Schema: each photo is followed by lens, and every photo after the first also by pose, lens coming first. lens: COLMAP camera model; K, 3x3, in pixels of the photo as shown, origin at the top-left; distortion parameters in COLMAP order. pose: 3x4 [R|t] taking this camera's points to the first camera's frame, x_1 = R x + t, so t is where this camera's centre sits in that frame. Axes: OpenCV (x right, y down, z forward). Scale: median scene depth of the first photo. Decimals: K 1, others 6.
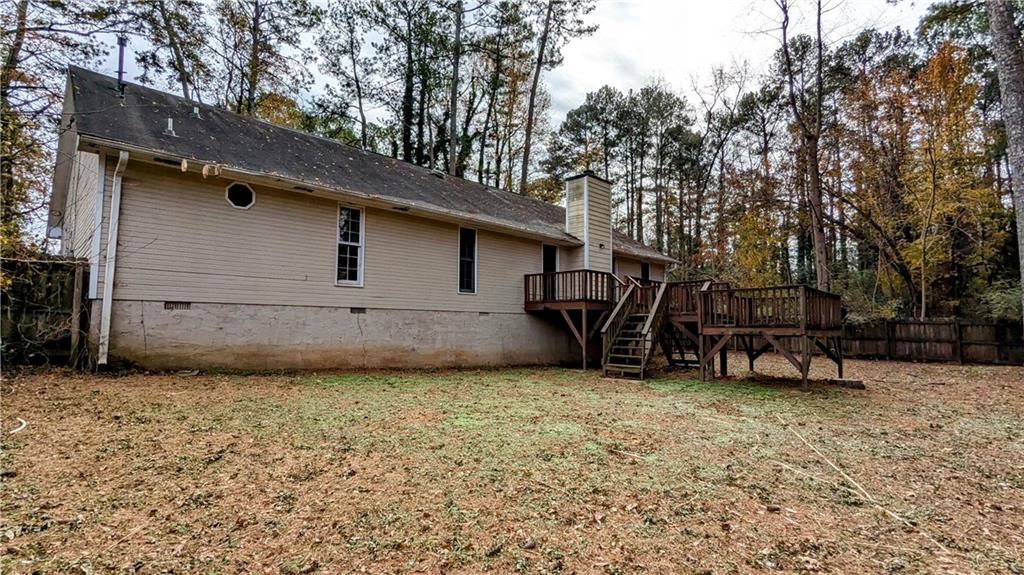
lens RADIAL K [[482.1, 0, 515.3], [0, 482.1, 292.9], [0, 0, 1]] dist [0.000966, -0.000291]
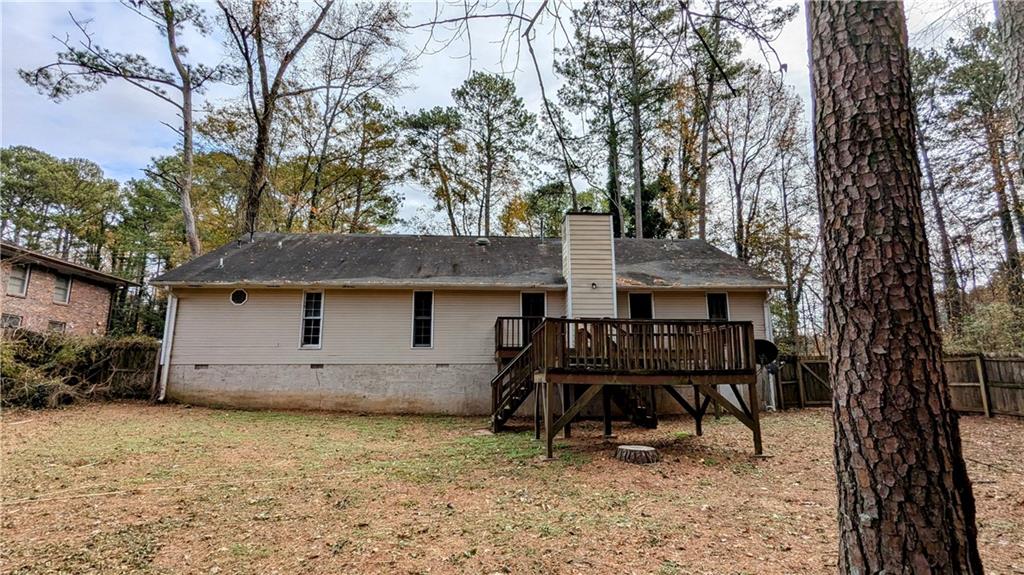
lens RADIAL K [[482.1, 0, 515.3], [0, 482.1, 292.9], [0, 0, 1]] dist [0.000966, -0.000291]
pose [[0.743059, -0.131107, -0.656258, 0.985341], [0.055469, 0.989314, -0.134839, 0.045239], [0.666923, 0.063791, 0.742391, 0.346060]]
